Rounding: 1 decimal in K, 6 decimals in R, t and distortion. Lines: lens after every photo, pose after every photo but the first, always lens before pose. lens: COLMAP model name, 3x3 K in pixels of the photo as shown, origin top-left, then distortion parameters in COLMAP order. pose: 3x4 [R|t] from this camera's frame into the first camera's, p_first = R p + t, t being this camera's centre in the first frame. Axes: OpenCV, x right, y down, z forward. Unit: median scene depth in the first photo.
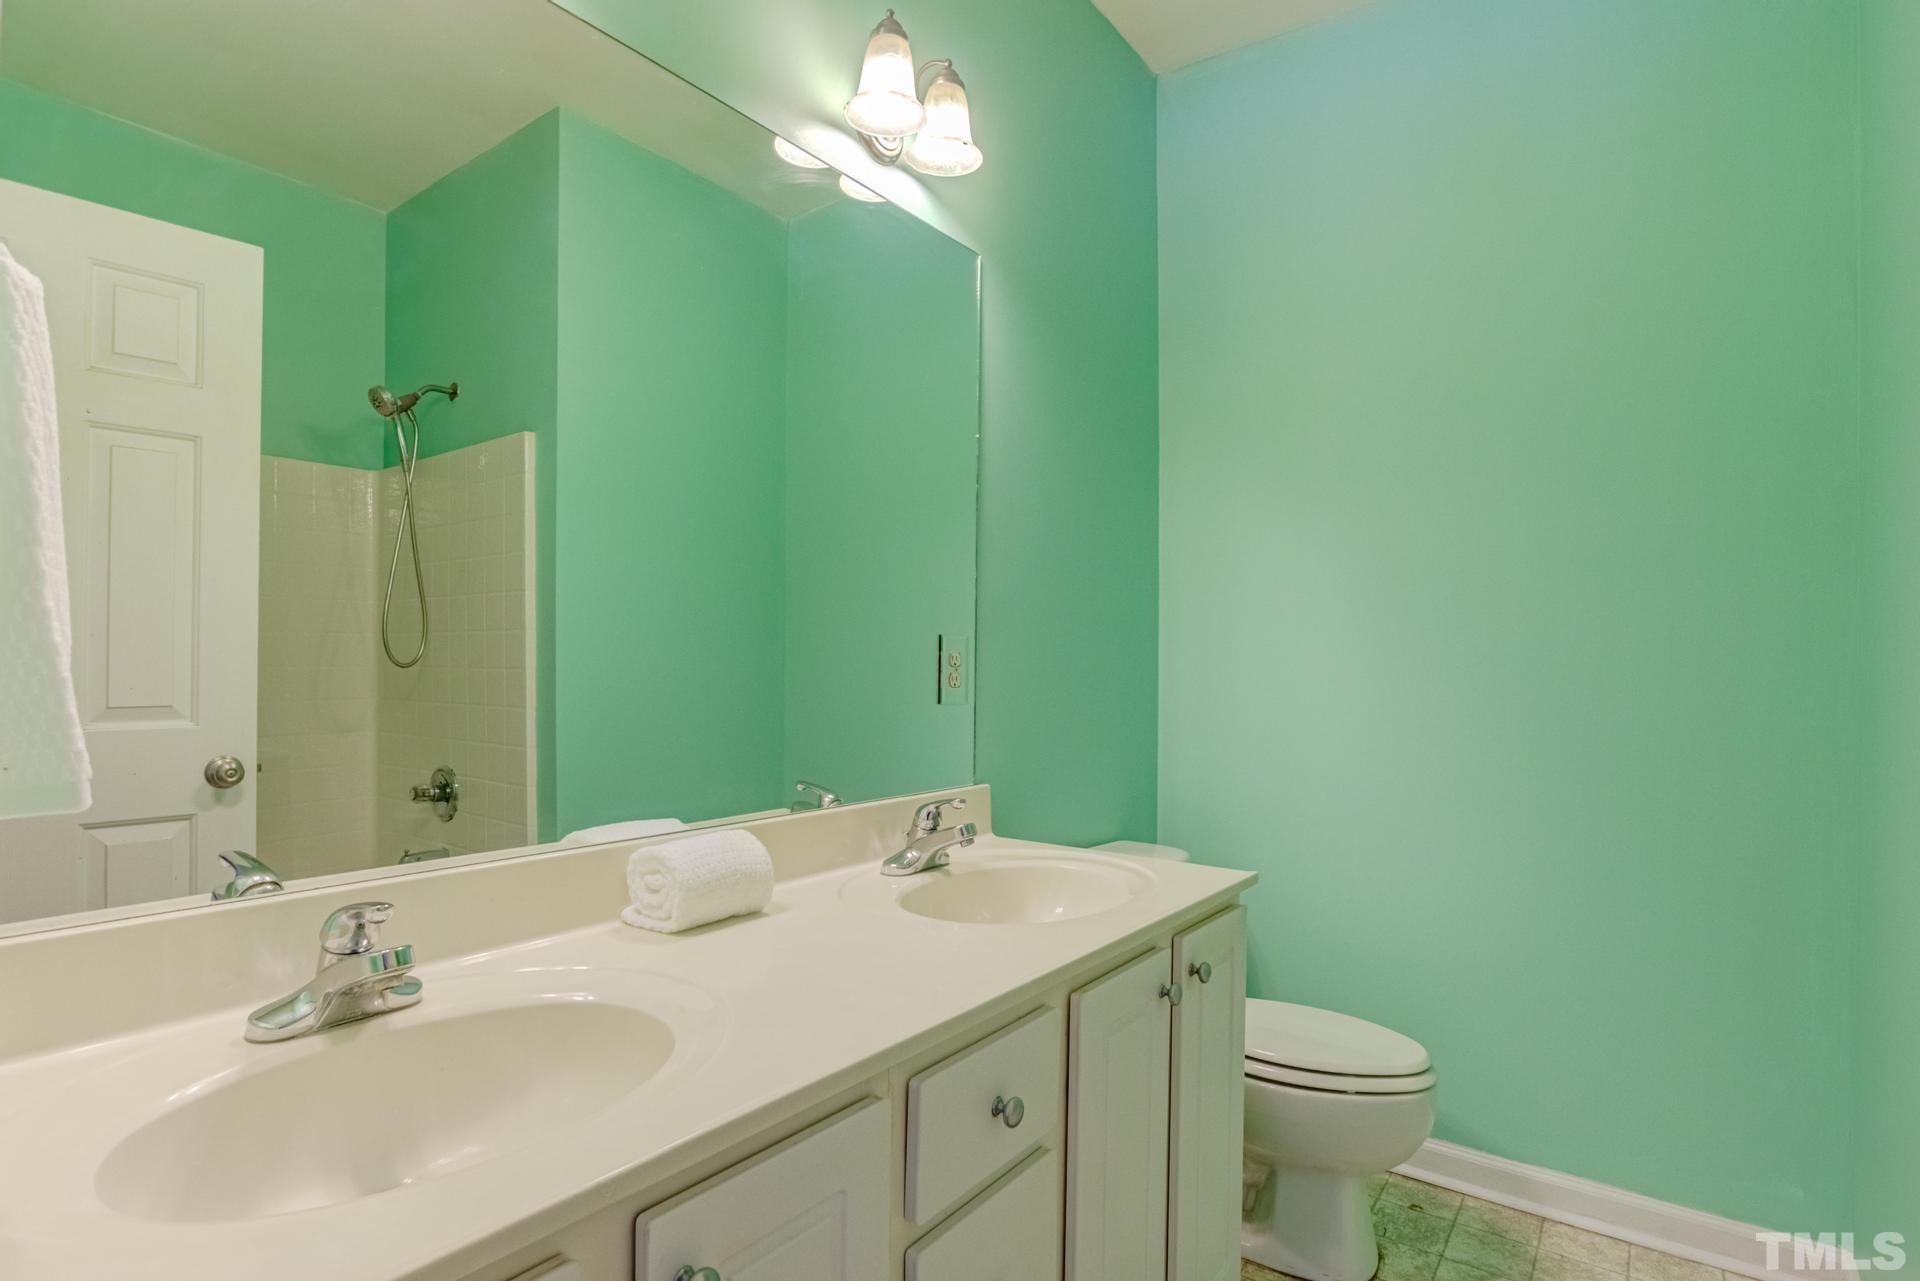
lens RADIAL K [[965.1, 0, 957.1], [0, 965.1, 652.9], [0, 0, 1]] dist [-0.033463, 0.011220]
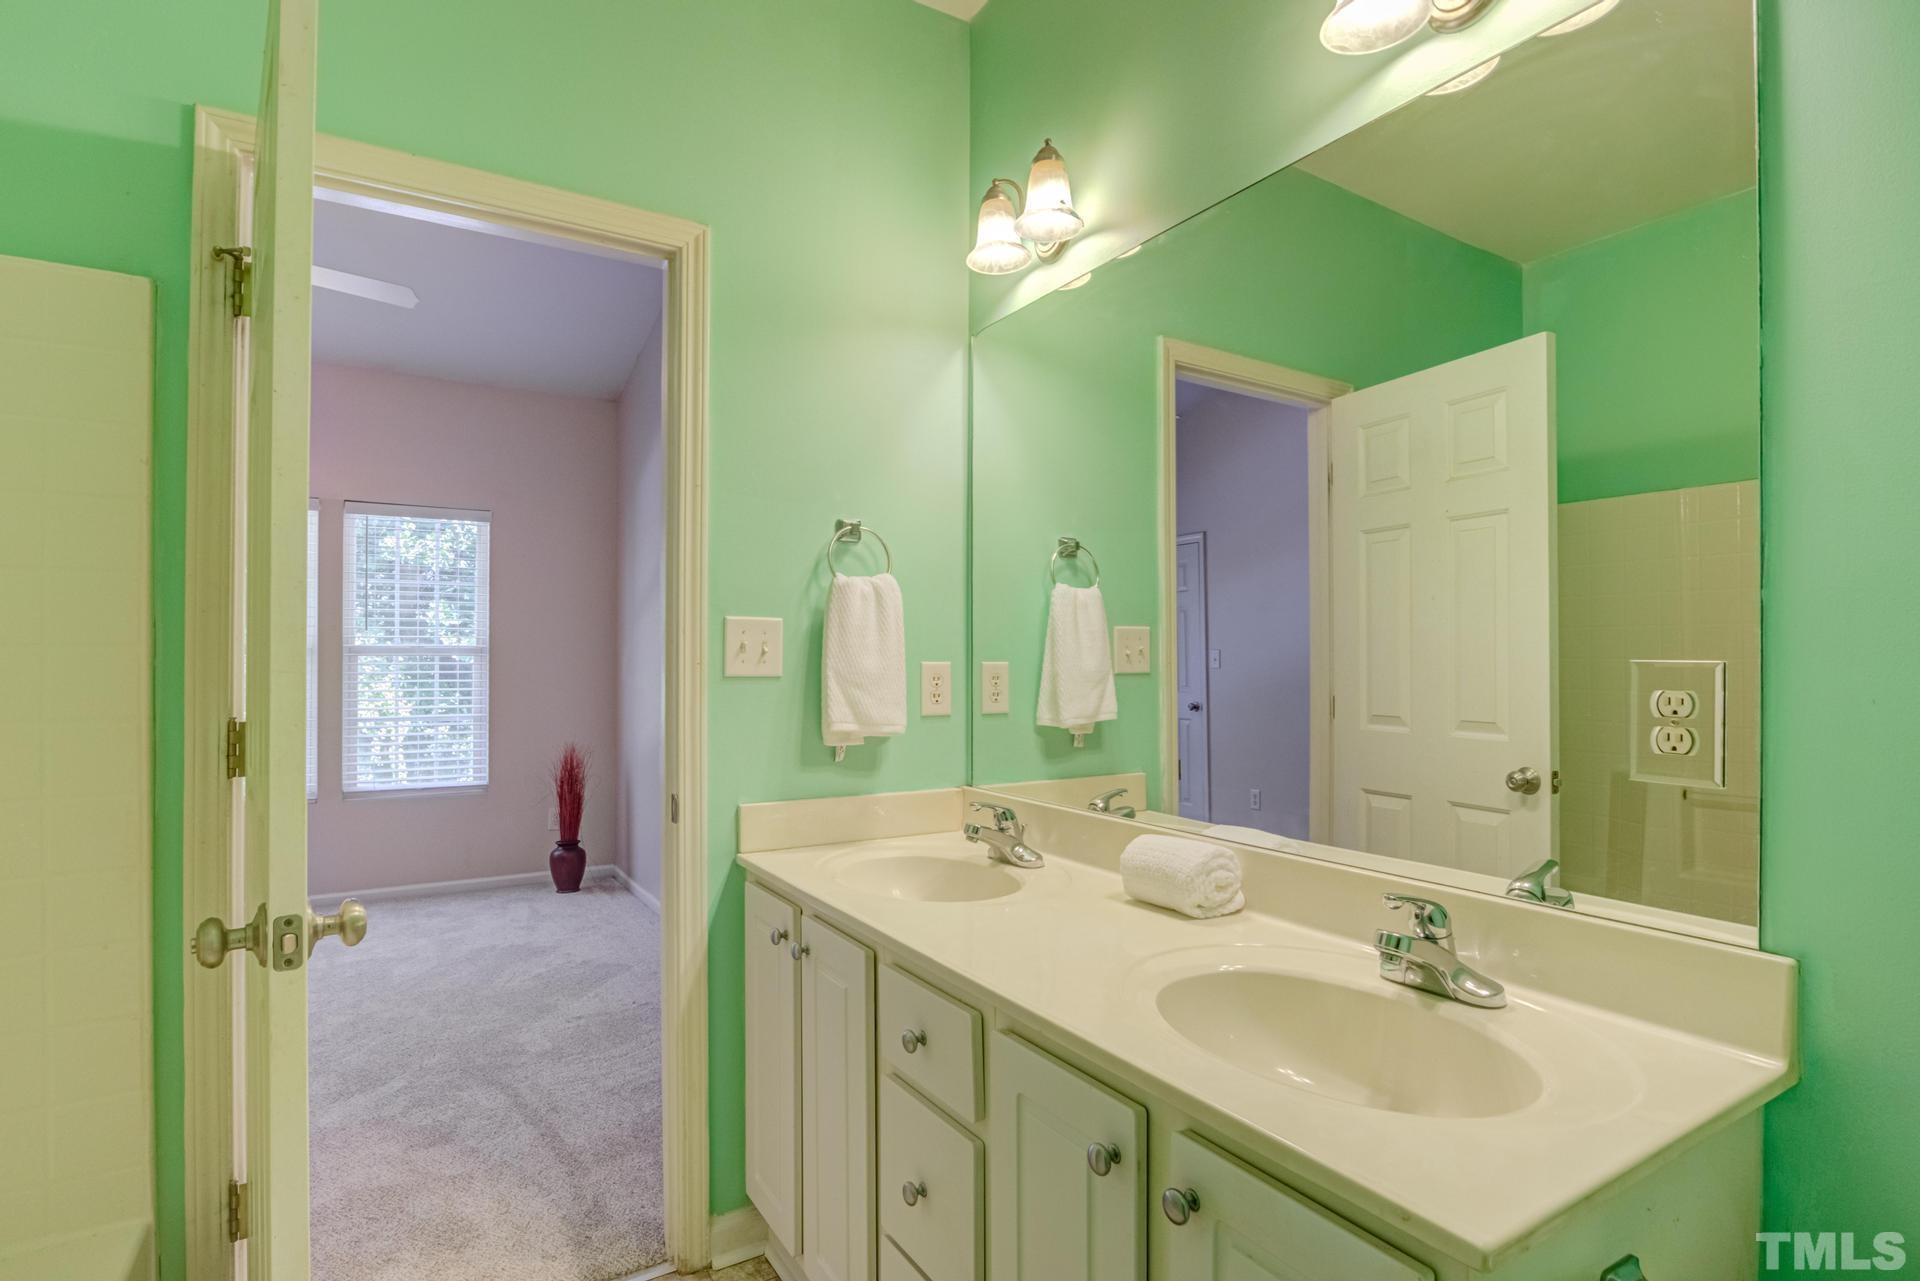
lens RADIAL K [[965.1, 0, 957.1], [0, 965.1, 652.9], [0, 0, 1]] dist [-0.033463, 0.011220]
pose [[-0.365135, -0.018445, -0.930772, 0.699367], [-0.002843, 0.999821, -0.018698, -0.013808], [0.930950, -0.004181, -0.365122, 0.854763]]
